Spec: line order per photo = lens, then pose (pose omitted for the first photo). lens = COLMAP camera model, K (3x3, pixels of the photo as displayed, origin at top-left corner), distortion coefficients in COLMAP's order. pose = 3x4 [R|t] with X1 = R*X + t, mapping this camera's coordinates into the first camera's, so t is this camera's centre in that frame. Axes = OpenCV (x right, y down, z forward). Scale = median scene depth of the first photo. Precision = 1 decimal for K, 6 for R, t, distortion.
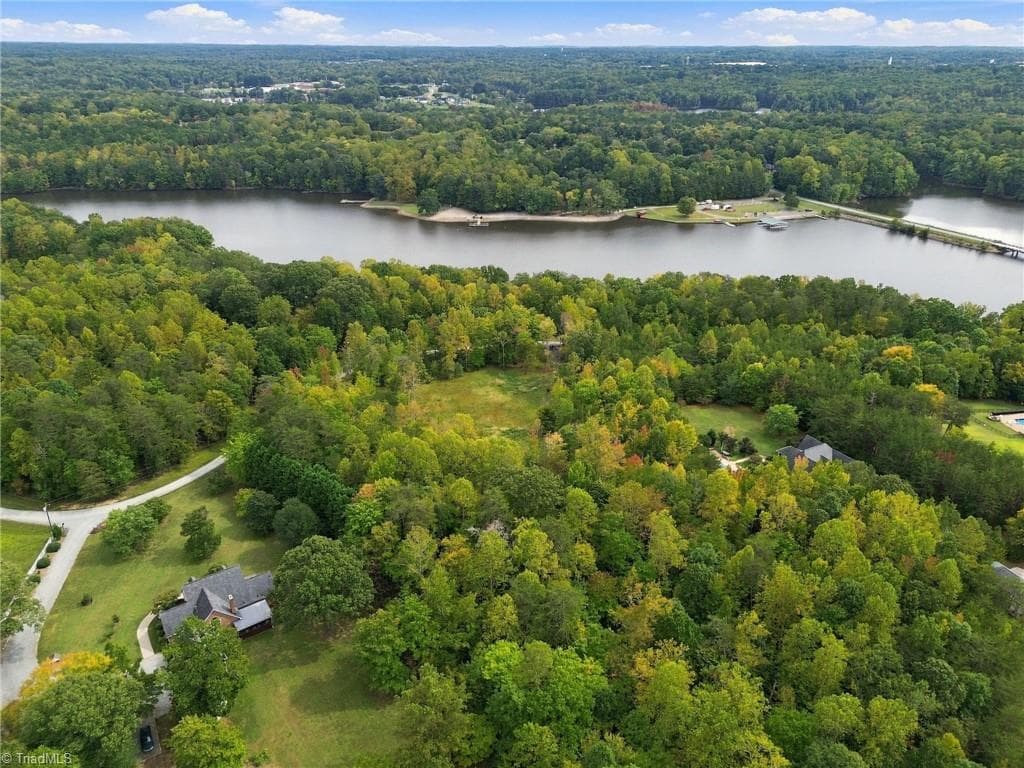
lens RADIAL K [[726.5, 0, 512.0], [0, 726.5, 384.0], [0, 0, 1]] dist [0.057061, -0.057488]
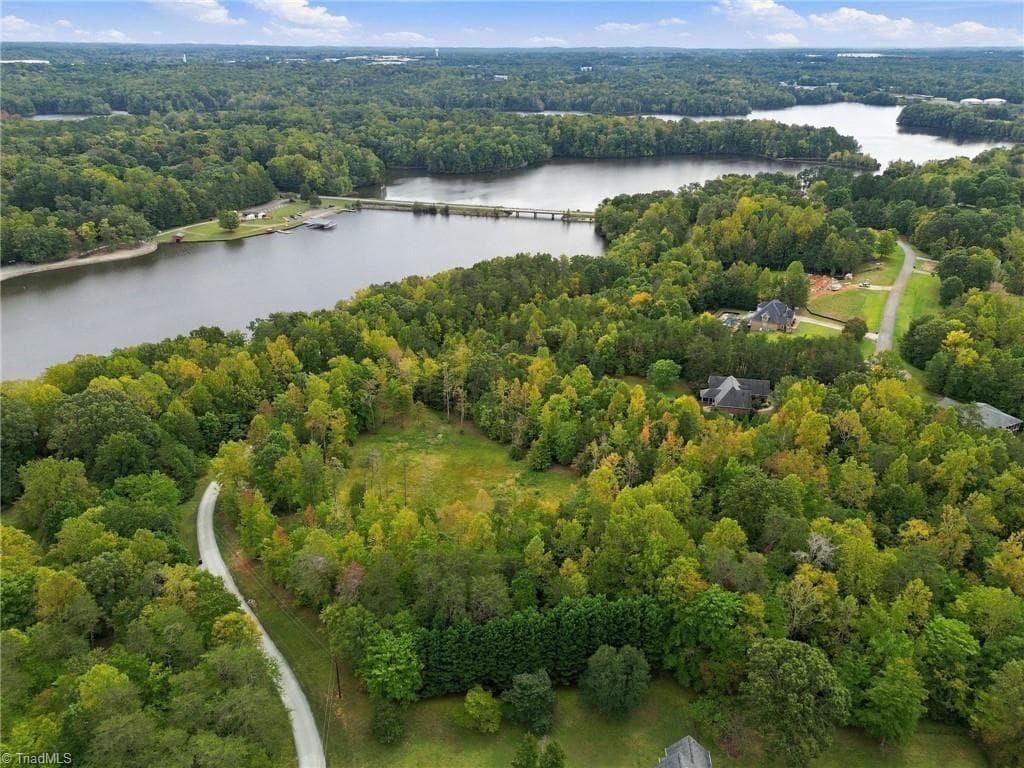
lens RADIAL K [[726.5, 0, 512.0], [0, 726.5, 384.0], [0, 0, 1]] dist [0.057061, -0.057488]
pose [[0.646413, -0.320311, 0.692496, -0.205155], [0.318800, 0.937975, 0.136272, -0.060290], [-0.693193, 0.132680, 0.708434, 0.132762]]
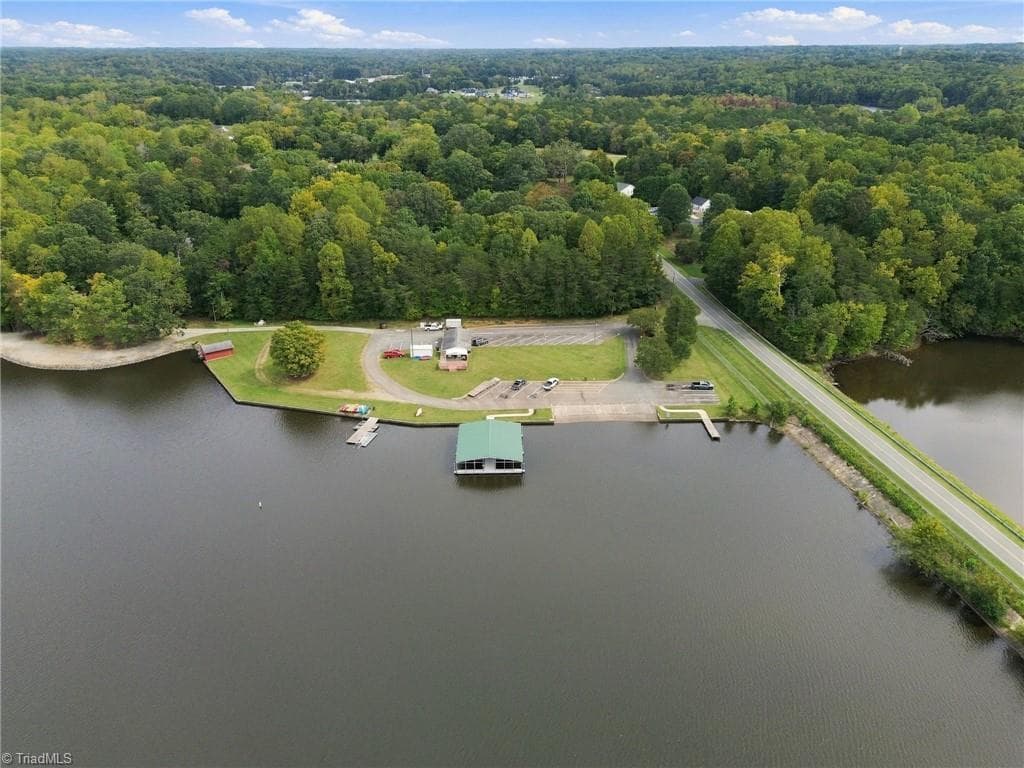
lens RADIAL K [[731.3, 0, 511.5], [0, 731.3, 372.8], [0, 0, 1]] dist [0.065016, -0.057606]
pose [[0.960875, 0.106210, -0.255811, 0.386344], [-0.111292, 0.993773, -0.005430, -0.220219], [0.253641, 0.033687, 0.966712, 0.632509]]
